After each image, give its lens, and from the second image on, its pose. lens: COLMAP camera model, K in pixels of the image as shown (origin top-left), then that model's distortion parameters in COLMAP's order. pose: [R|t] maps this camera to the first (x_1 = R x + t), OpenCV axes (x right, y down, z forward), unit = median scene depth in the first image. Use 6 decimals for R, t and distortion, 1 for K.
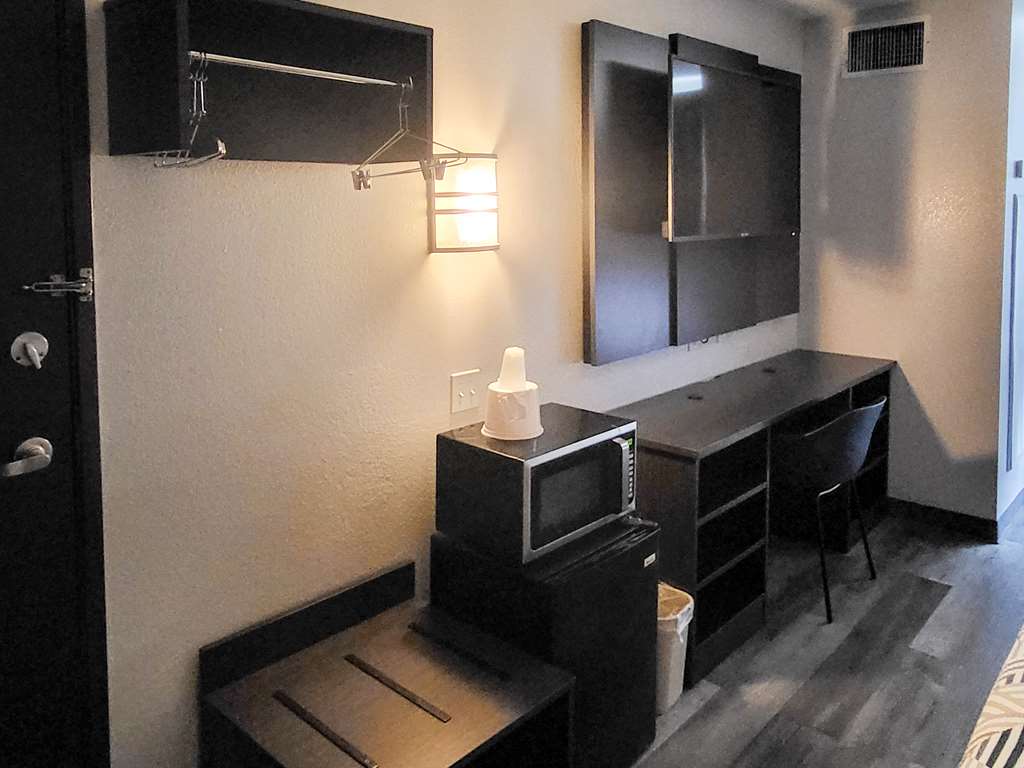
lens RADIAL K [[411.4, 0, 512.0], [0, 411.4, 383.1], [0, 0, 1]] dist [0.000589, 0.000333]
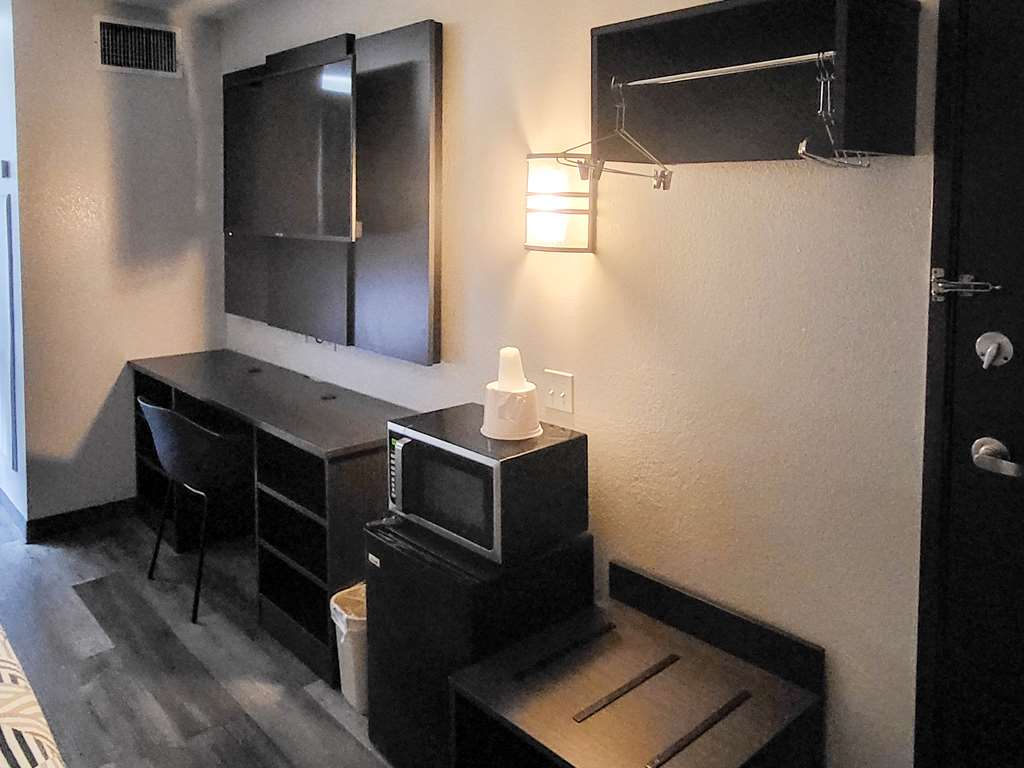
lens RADIAL K [[411.4, 0, 511.9], [0, 411.4, 384.9], [0, 0, 1]] dist [0.000589, 0.000333]
pose [[-0.999795, -0.020259, -0.000041, -0.008874], [0.020232, -0.998374, -0.053289, -0.827371], [0.001038, -0.053279, 0.998579, -0.021951]]
